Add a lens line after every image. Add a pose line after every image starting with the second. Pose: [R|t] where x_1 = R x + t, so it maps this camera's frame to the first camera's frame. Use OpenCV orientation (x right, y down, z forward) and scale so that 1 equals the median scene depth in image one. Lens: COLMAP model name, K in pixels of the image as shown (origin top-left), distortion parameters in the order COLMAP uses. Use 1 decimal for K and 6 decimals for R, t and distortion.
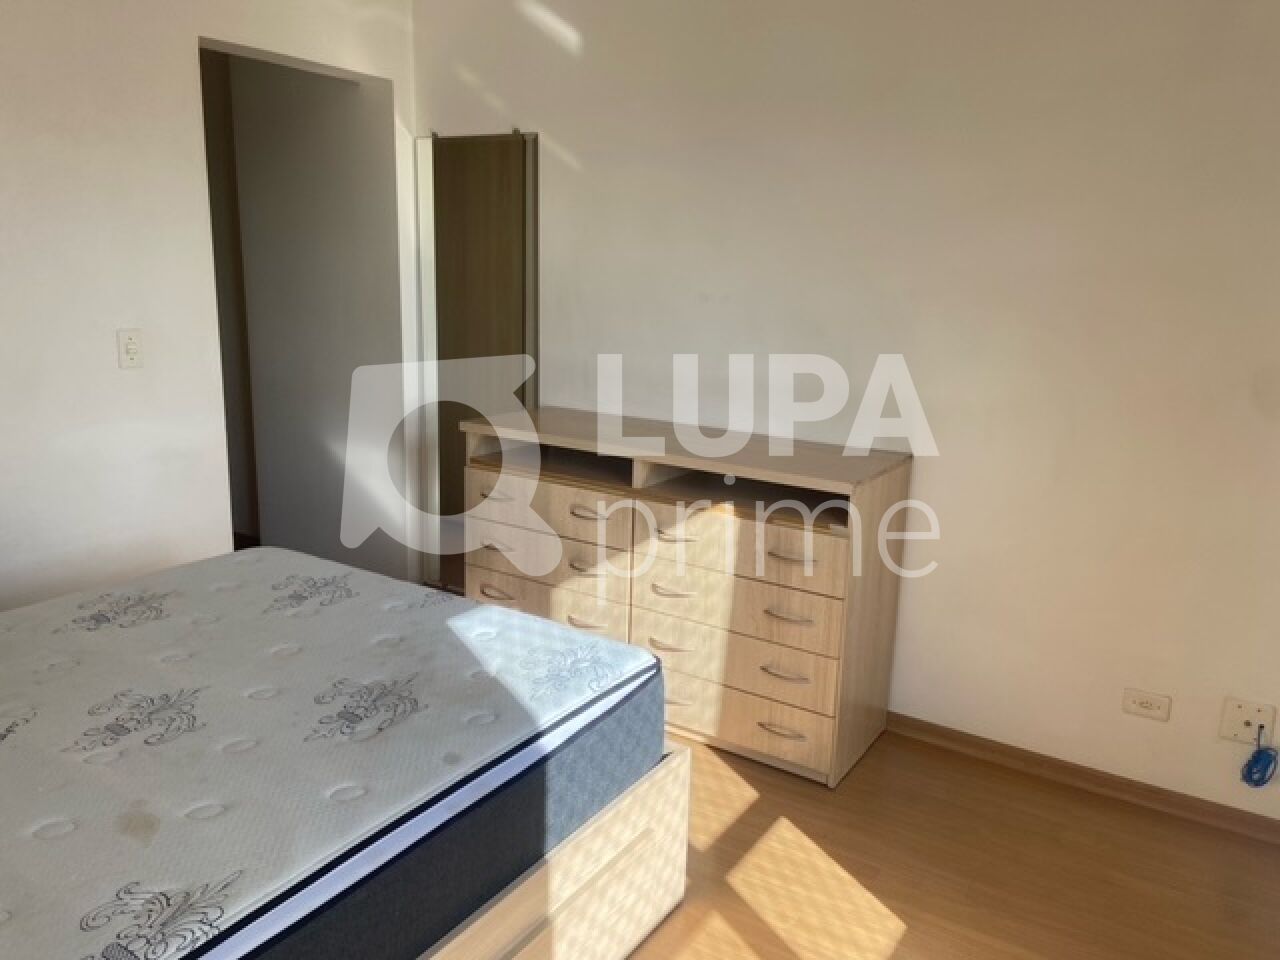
lens RADIAL K [[973.6, 0, 640.0], [0, 973.6, 480.0], [0, 0, 1]] dist [0.135898, -0.172524]
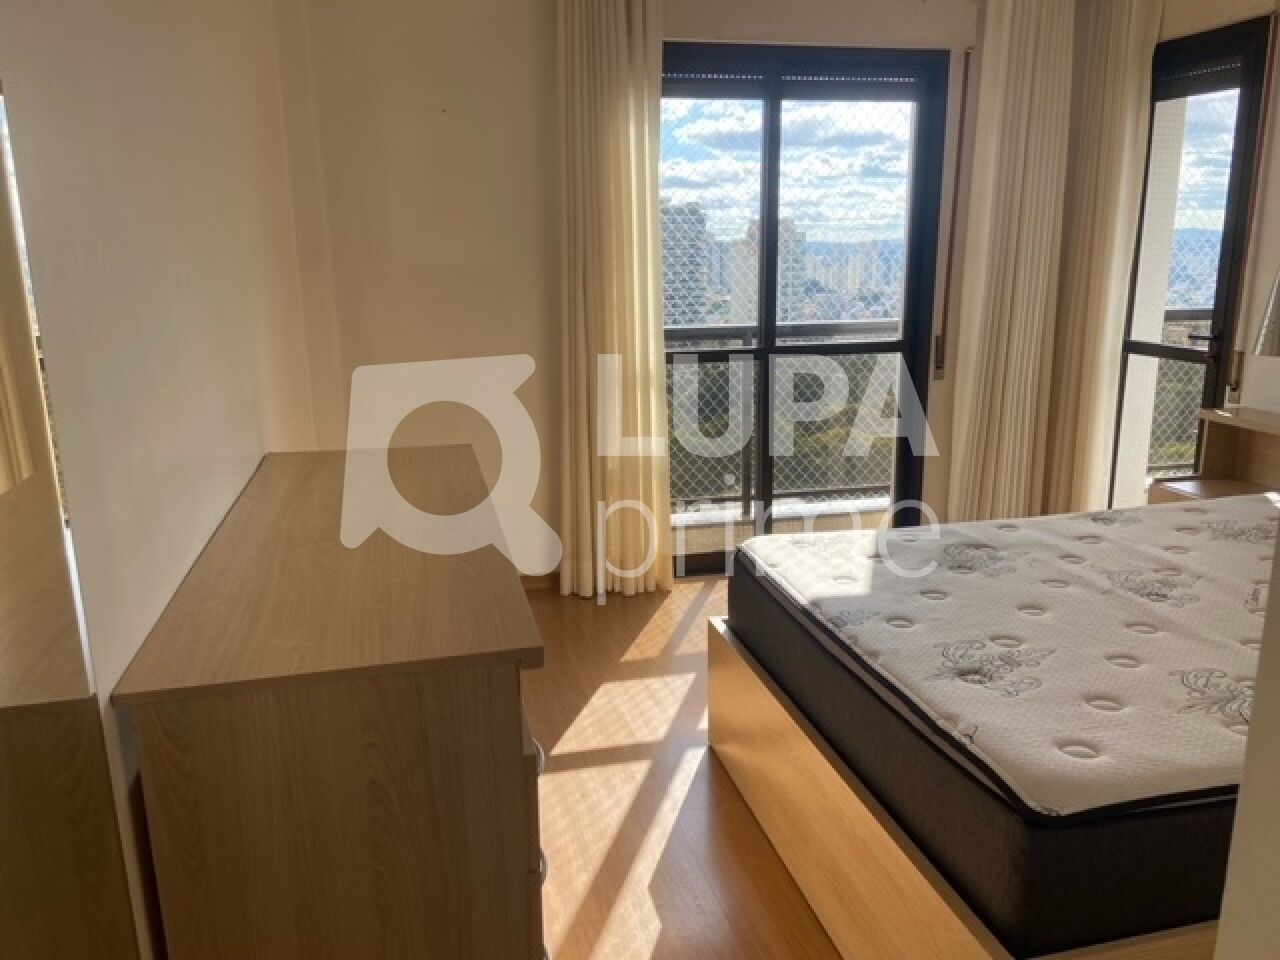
lens RADIAL K [[973.6, 0, 640.0], [0, 973.6, 480.0], [0, 0, 1]] dist [0.135898, -0.172524]
pose [[-0.722014, -0.186617, 0.666236, -0.670427], [0.149540, 0.898085, 0.413620, -0.405911], [-0.675525, 0.398268, -0.620523, 1.726121]]
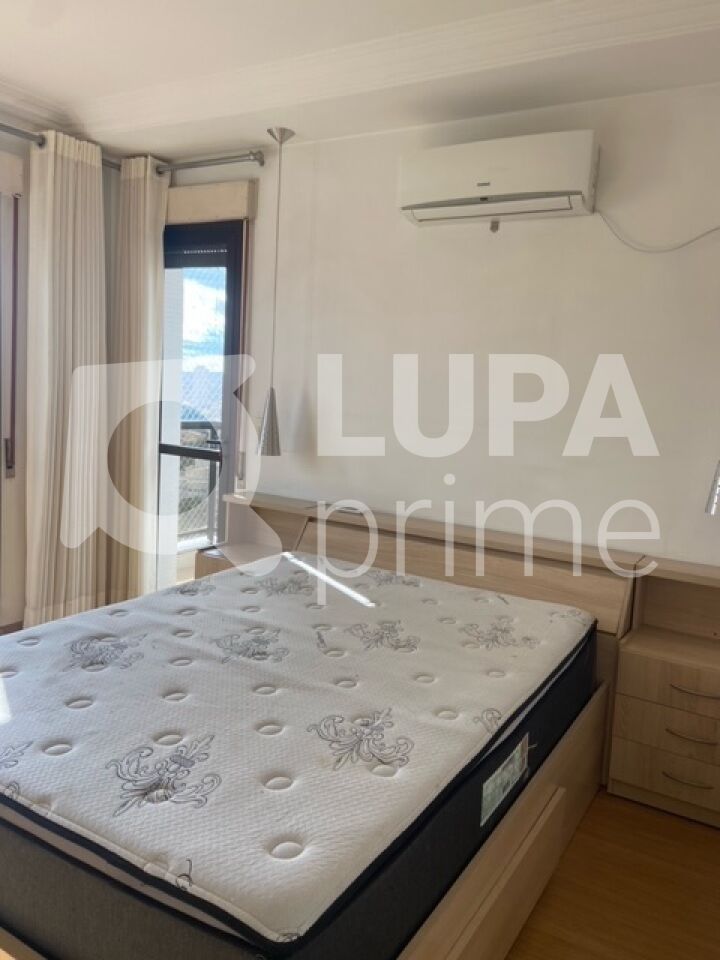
lens RADIAL K [[730.2, 0, 363.5], [0, 730.2, 466.0], [0, 0, 1]] dist [0.135898, -0.172524]
pose [[-0.995378, -0.089008, -0.036069, -0.474976], [-0.095974, 0.935684, 0.339535, -0.344871], [0.003528, 0.341427, -0.939902, 1.572018]]
